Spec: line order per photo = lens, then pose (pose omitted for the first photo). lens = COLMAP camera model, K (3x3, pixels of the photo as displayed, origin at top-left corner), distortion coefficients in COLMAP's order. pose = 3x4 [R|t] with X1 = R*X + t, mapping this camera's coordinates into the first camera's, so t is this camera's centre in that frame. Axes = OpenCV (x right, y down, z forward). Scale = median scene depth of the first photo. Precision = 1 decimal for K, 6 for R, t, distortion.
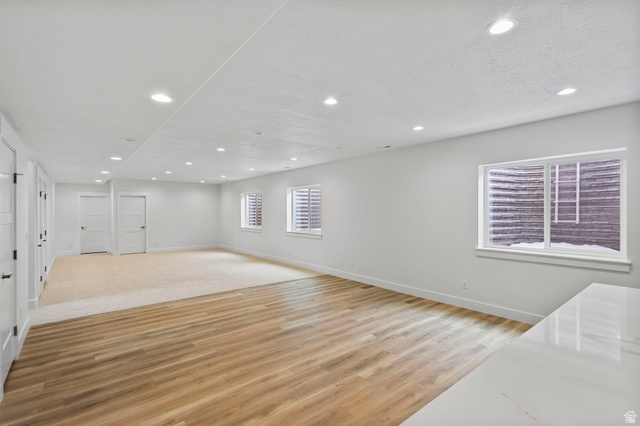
lens RADIAL K [[302.3, 0, 322.1], [0, 302.3, 212.5], [0, 0, 1]] dist [0.015169, -0.000276]
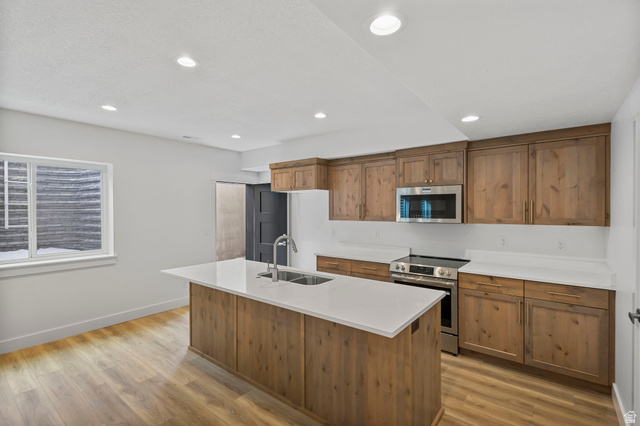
lens RADIAL K [[302.3, 0, 322.1], [0, 302.3, 212.5], [0, 0, 1]] dist [0.015169, -0.000276]
pose [[-0.228321, 0.006375, 0.973565, -0.323073], [0.009719, 0.999944, -0.004269, 0.001238], [-0.973537, 0.008487, -0.228370, 0.377929]]
